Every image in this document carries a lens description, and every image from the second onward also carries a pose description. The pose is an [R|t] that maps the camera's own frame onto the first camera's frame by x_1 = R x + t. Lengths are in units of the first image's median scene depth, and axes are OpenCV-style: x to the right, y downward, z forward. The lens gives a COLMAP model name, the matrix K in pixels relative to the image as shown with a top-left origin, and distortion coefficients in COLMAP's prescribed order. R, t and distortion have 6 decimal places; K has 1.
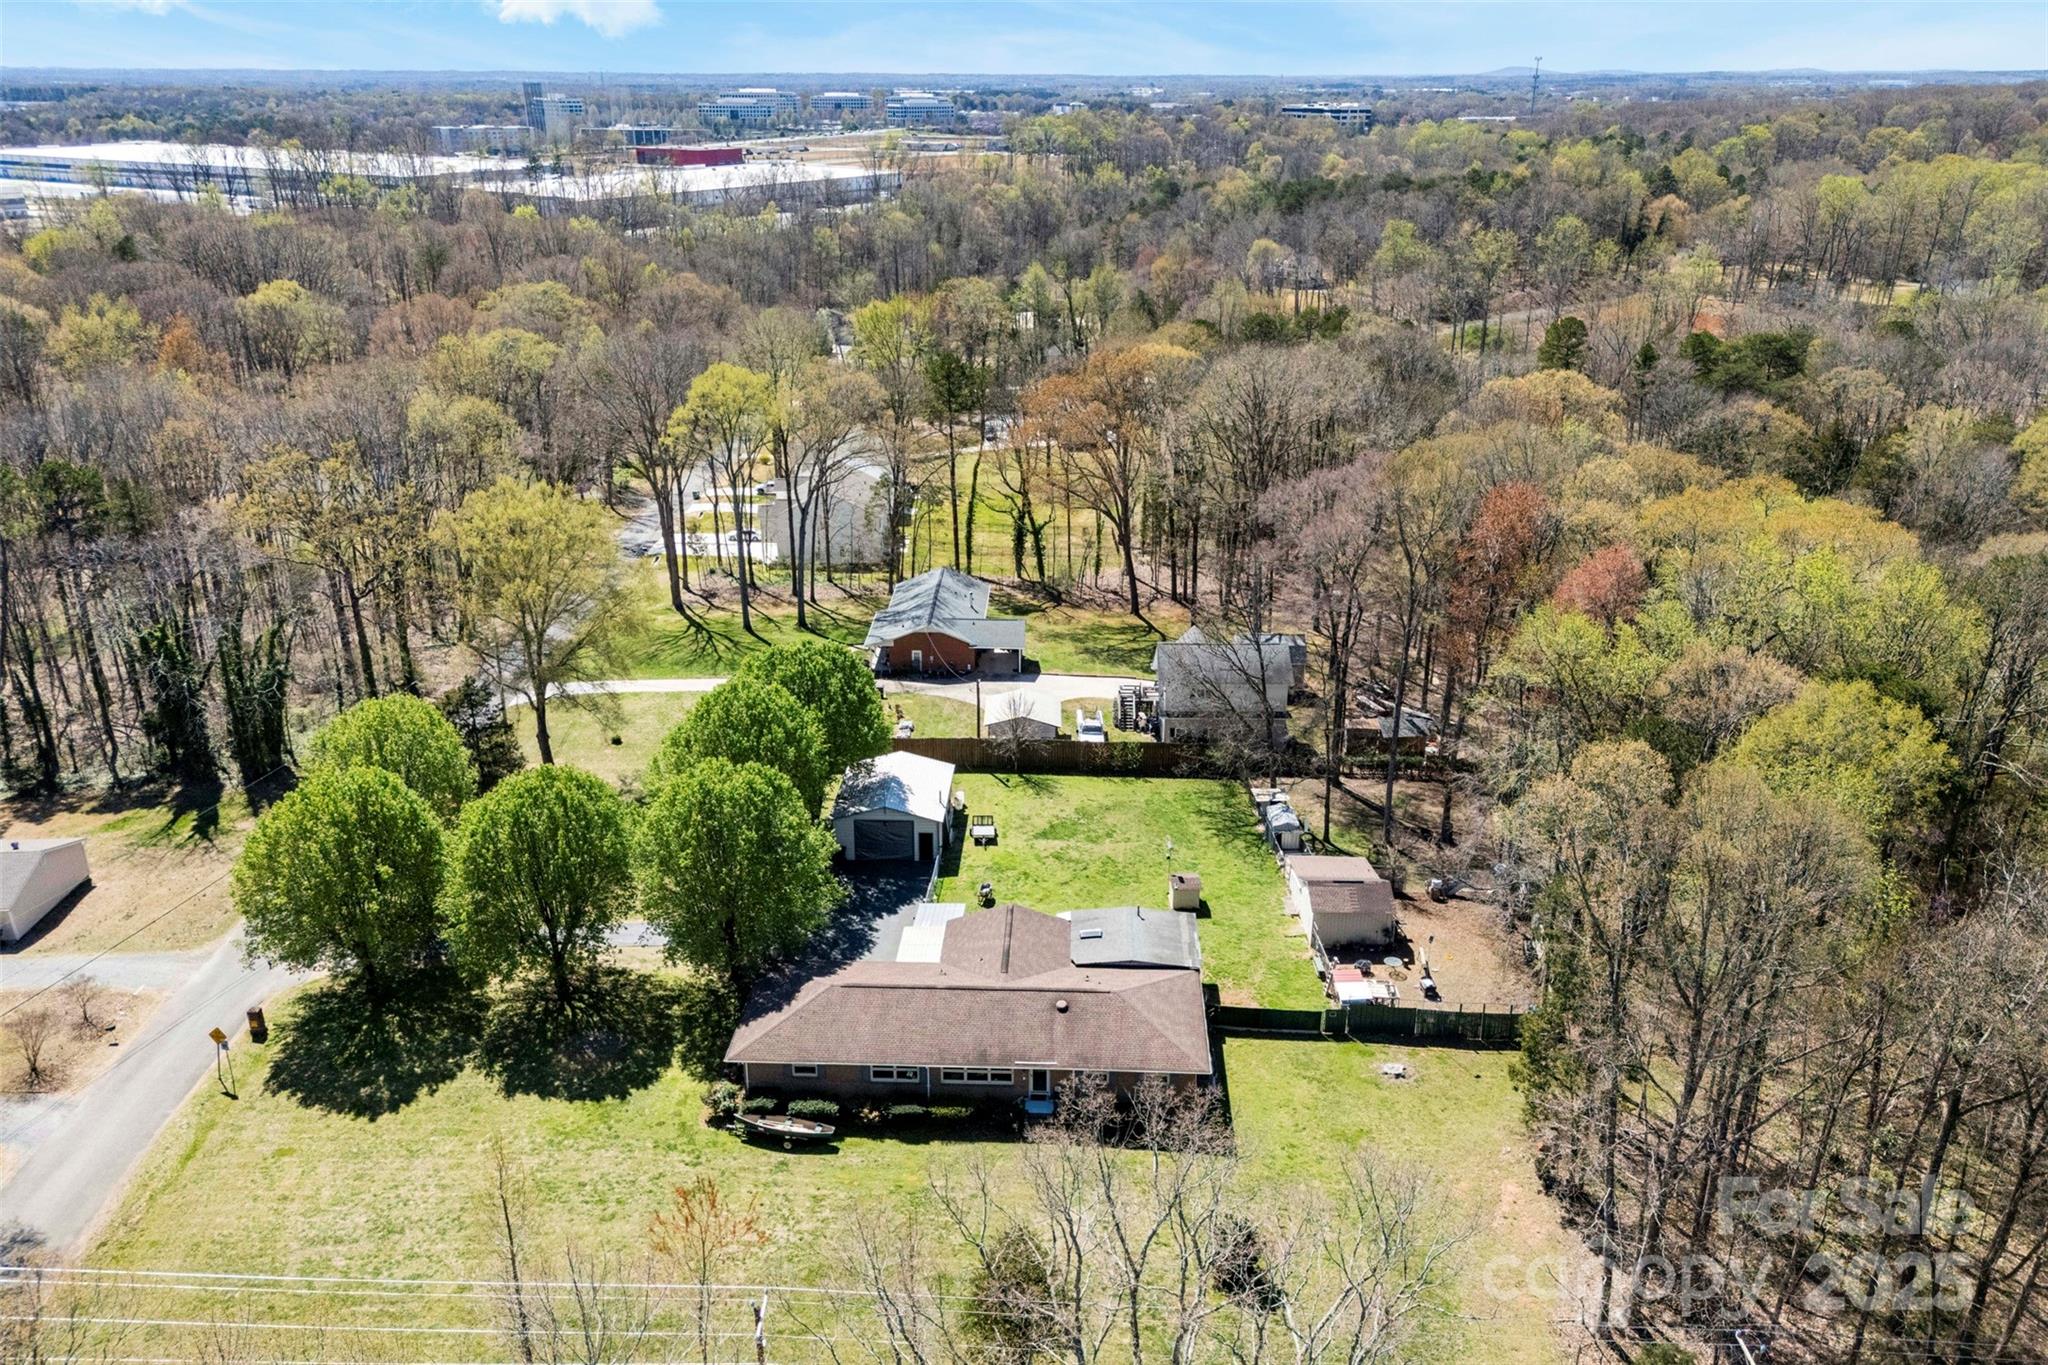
lens RADIAL K [[1447.6, 0, 1024.0], [0, 1447.6, 682.5], [0, 0, 1]] dist [0.006029, -0.004917]
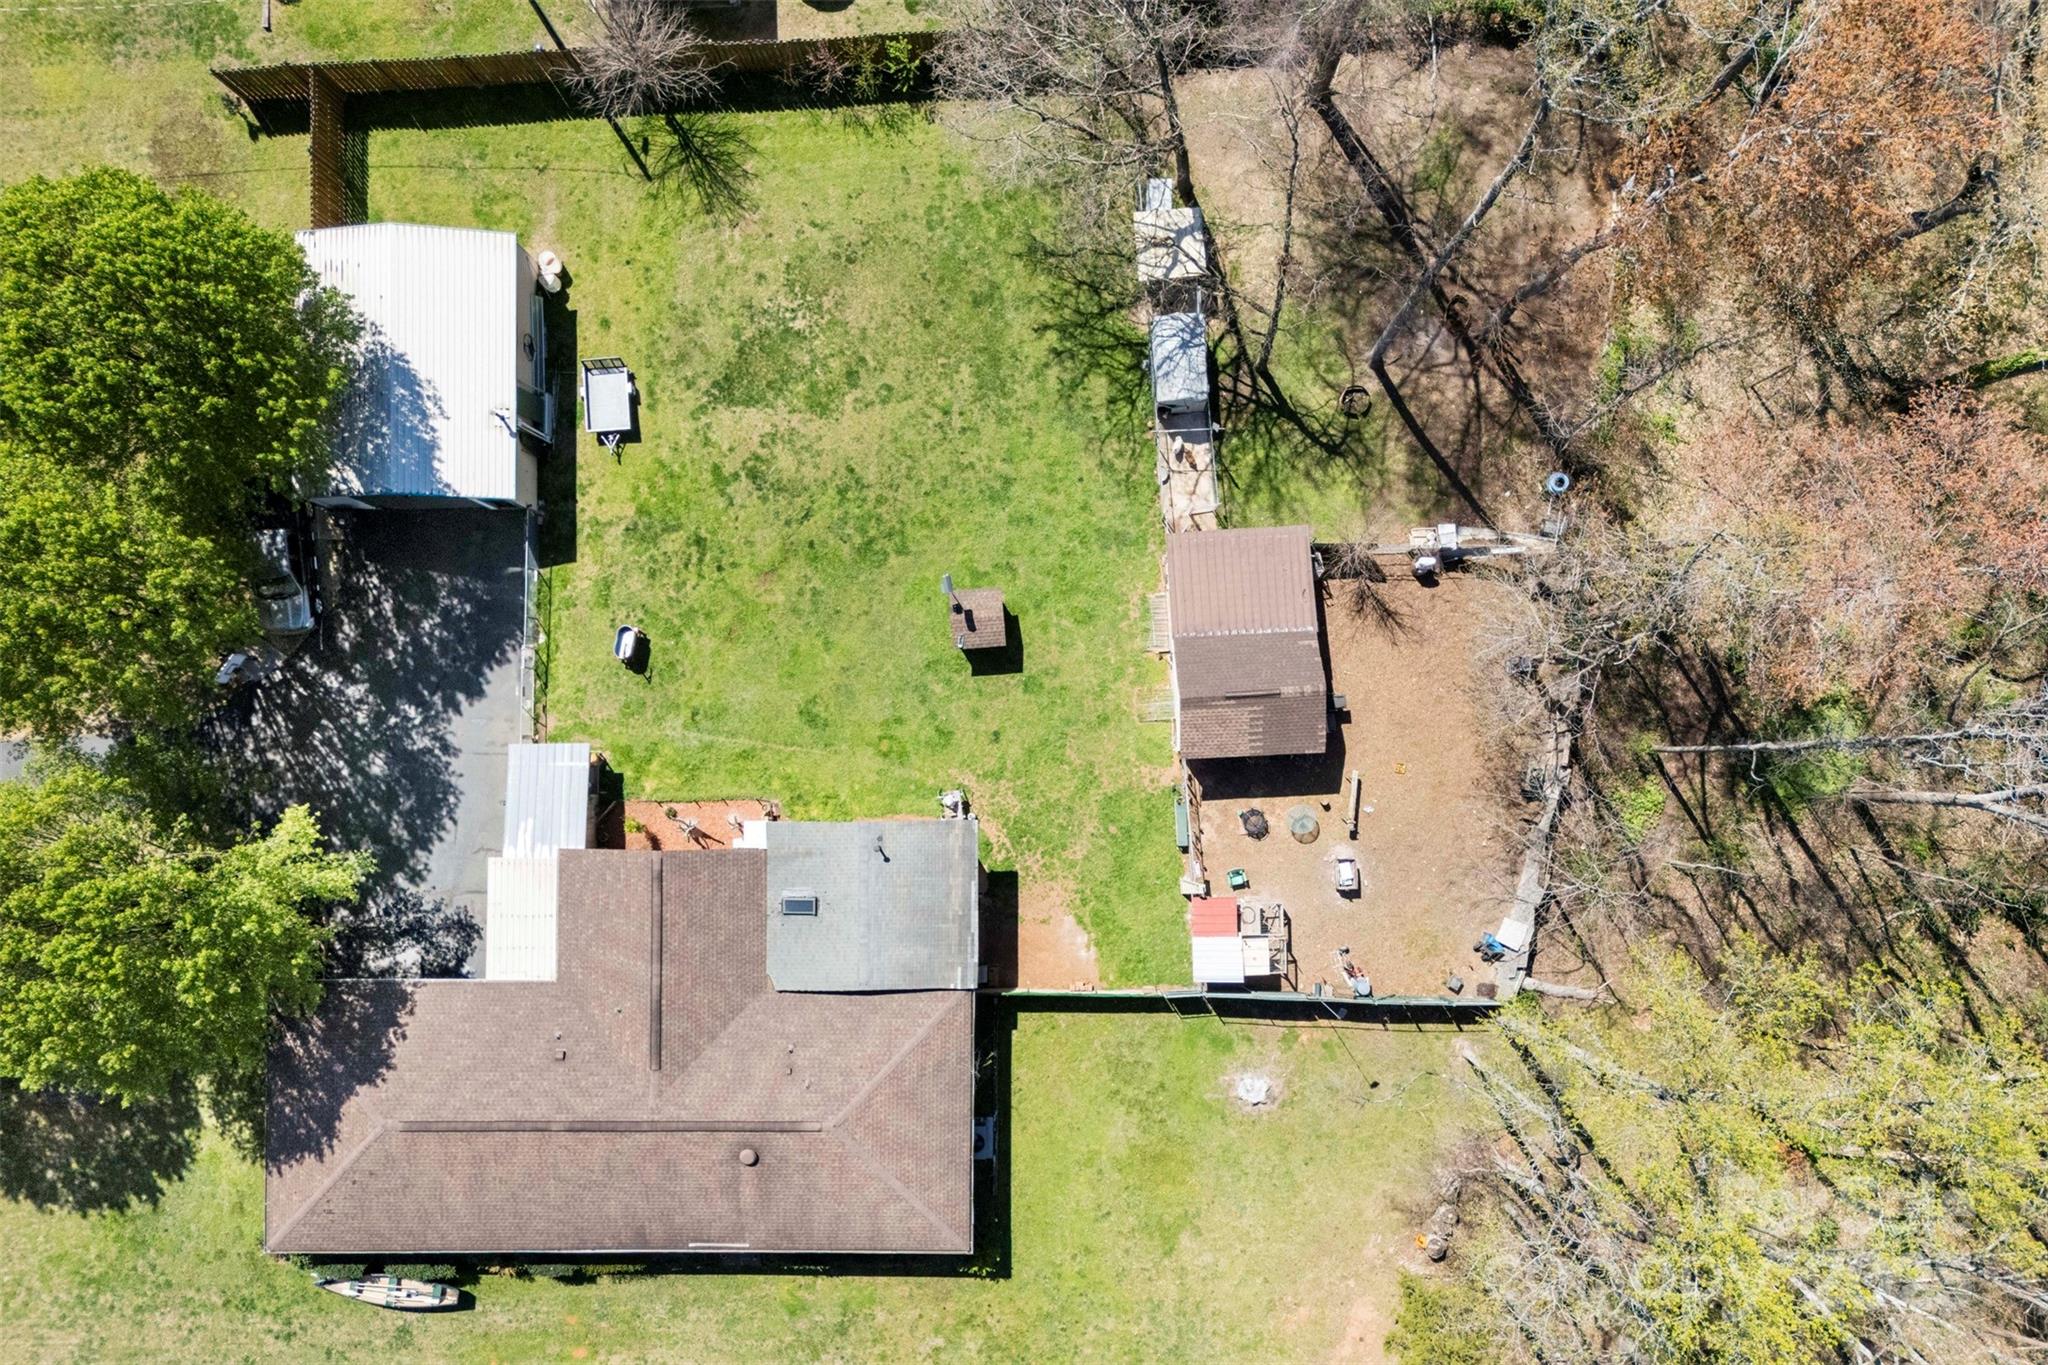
lens RADIAL K [[1447.6, 0, 1024.0], [0, 1447.6, 682.5], [0, 0, 1]] dist [0.006029, -0.004917]
pose [[0.998344, -0.054508, -0.018402, 0.150731], [0.039639, 0.419903, 0.906703, -0.388832], [-0.041695, -0.905931, 0.421368, 0.816884]]
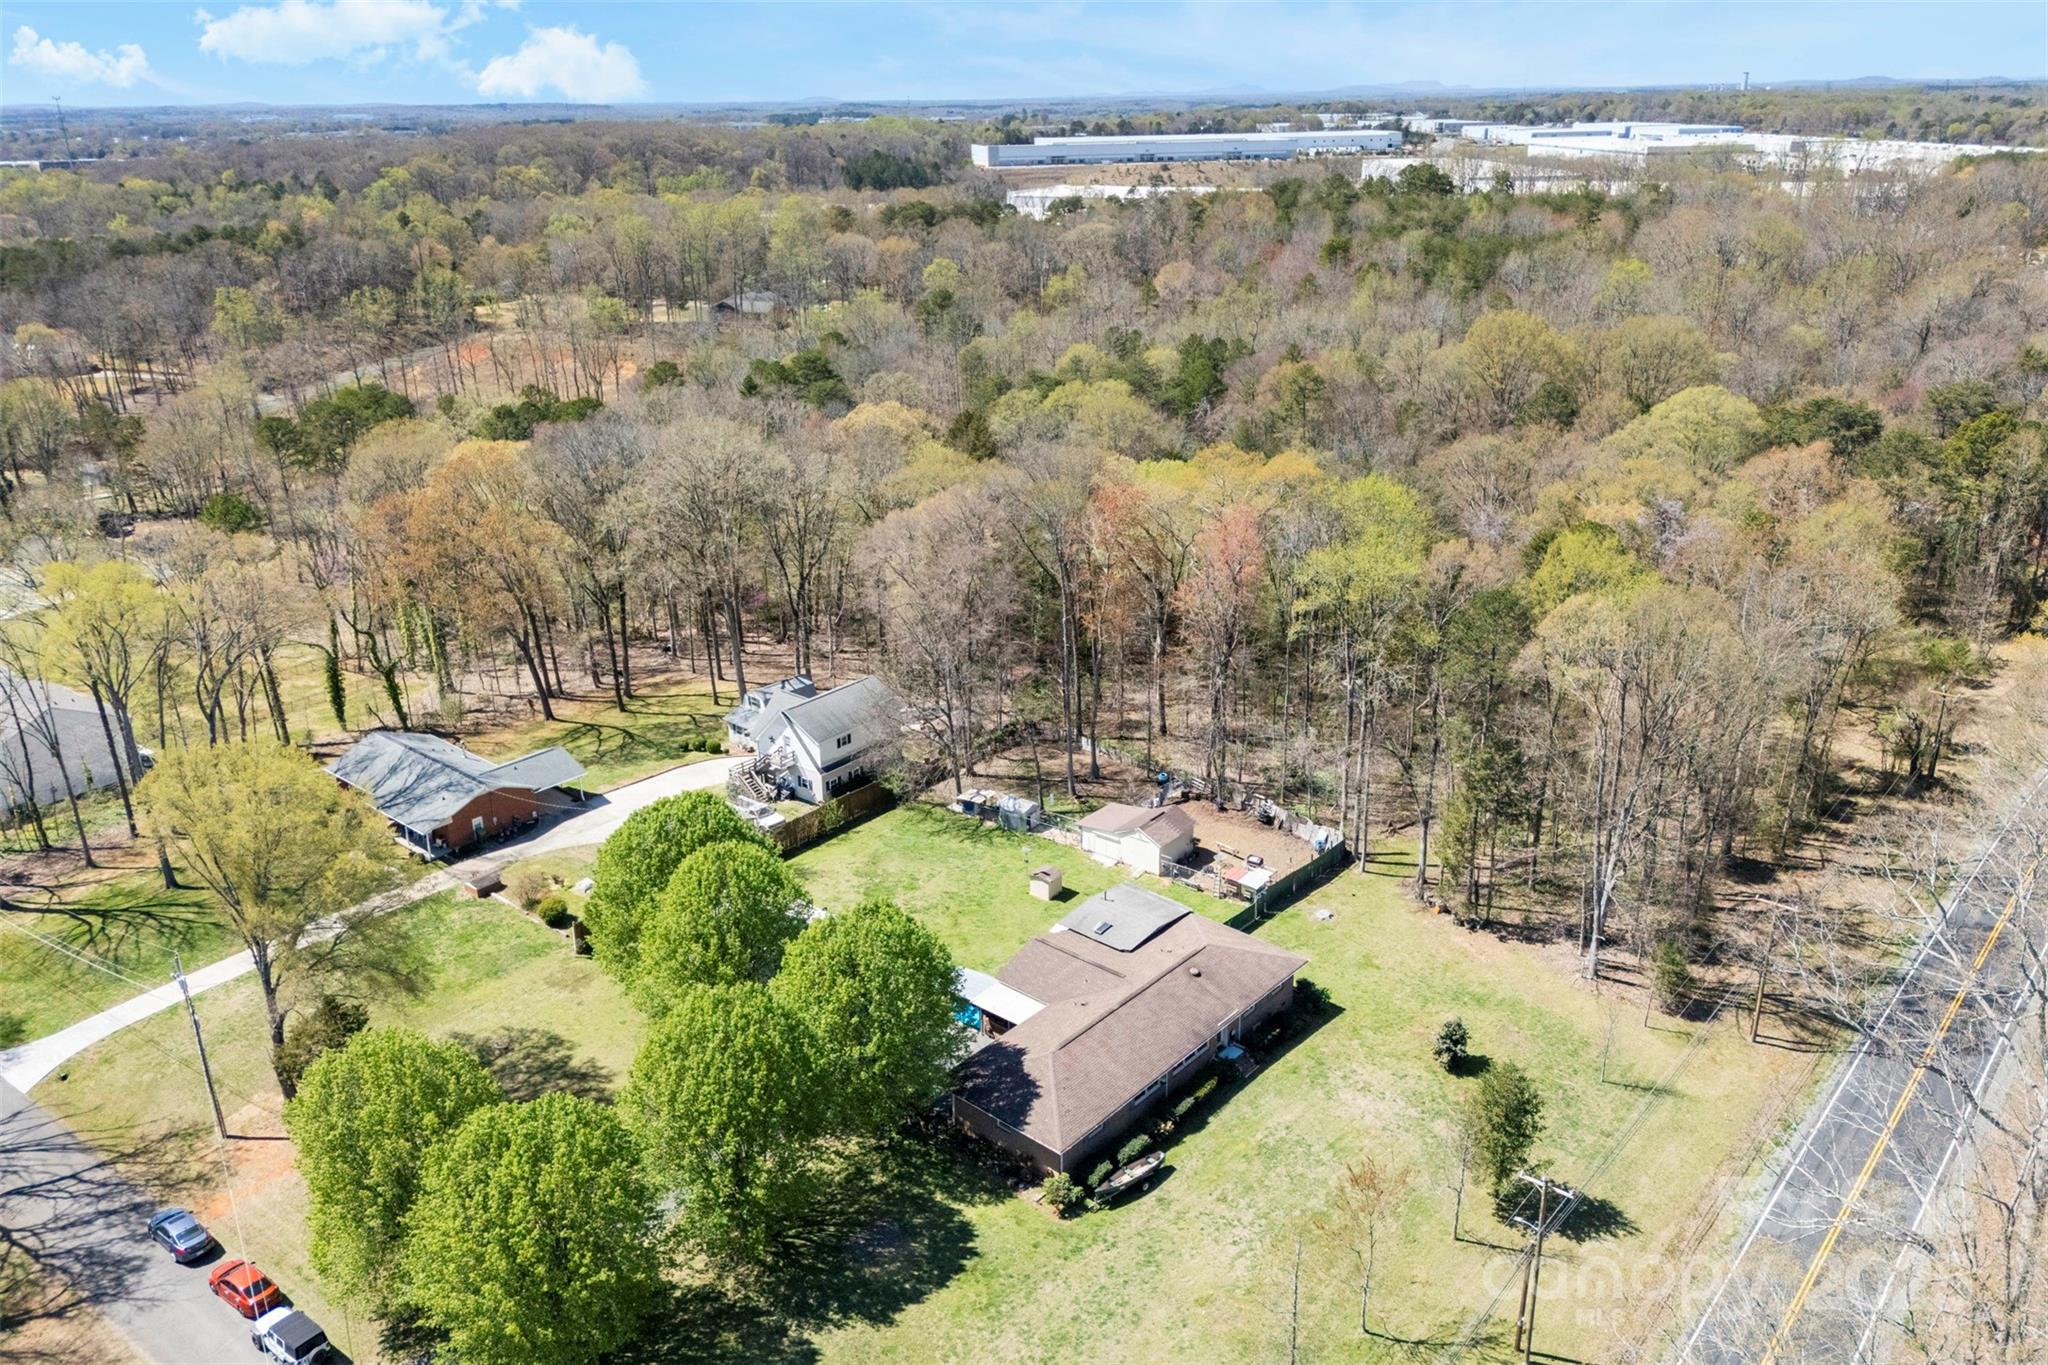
lens RADIAL K [[1501.0, 0, 970.6], [0, 1501.0, 684.9], [0, 0, 1]] dist [-0.004553, -0.003264]
pose [[0.646813, -0.293751, 0.703807, -0.778606], [0.311165, 0.944186, 0.108112, -0.161867], [-0.696283, 0.149072, 0.702117, 0.216501]]
